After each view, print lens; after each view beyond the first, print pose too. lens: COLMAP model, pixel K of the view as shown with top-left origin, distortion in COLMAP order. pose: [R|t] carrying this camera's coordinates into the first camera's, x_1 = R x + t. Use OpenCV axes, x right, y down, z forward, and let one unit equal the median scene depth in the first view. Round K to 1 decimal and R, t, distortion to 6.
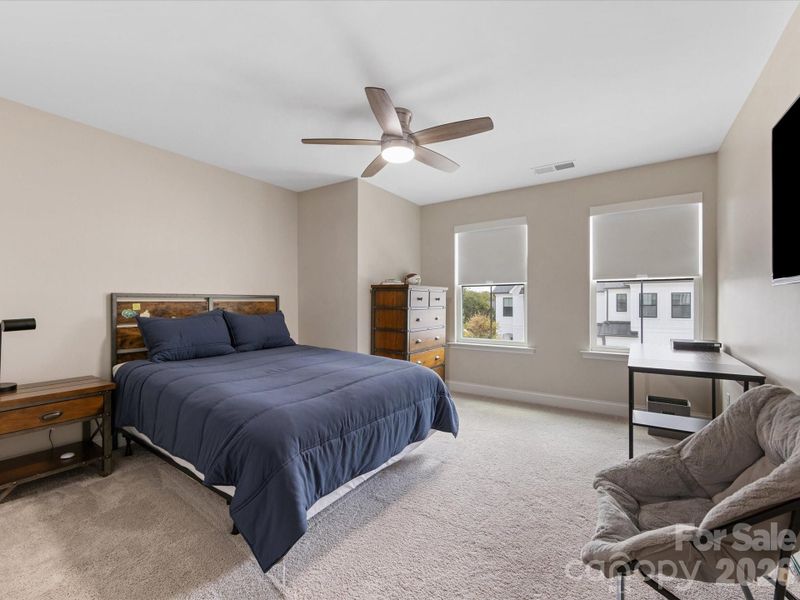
lens RADIAL K [[352.3, 0, 399.2], [0, 352.3, 301.2], [0, 0, 1]] dist [-0.002743, -0.000456]
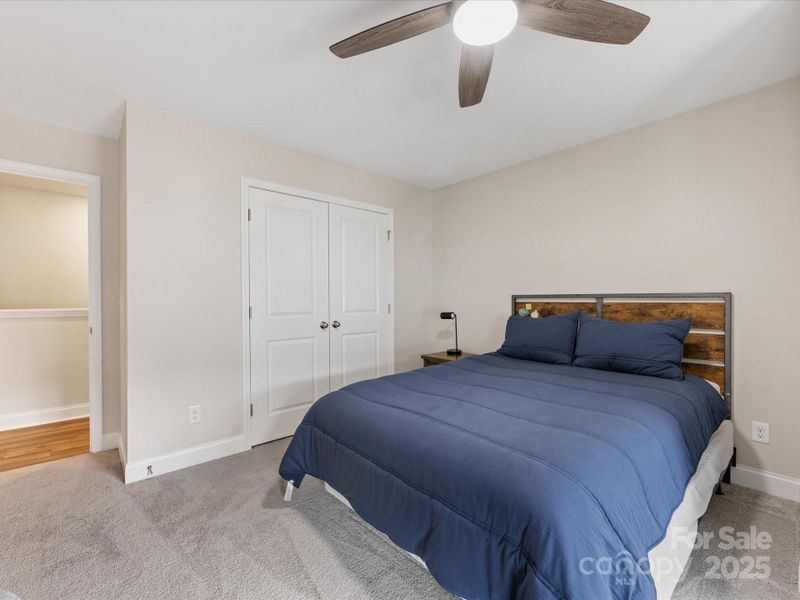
lens RADIAL K [[352.3, 0, 399.2], [0, 352.3, 301.2], [0, 0, 1]] dist [-0.002743, -0.000456]
pose [[-0.240162, 0.004117, -0.970724, 0.423628], [0.000966, 0.999992, 0.004002, -0.006268], [0.970732, 0.000024, -0.240164, 0.813851]]
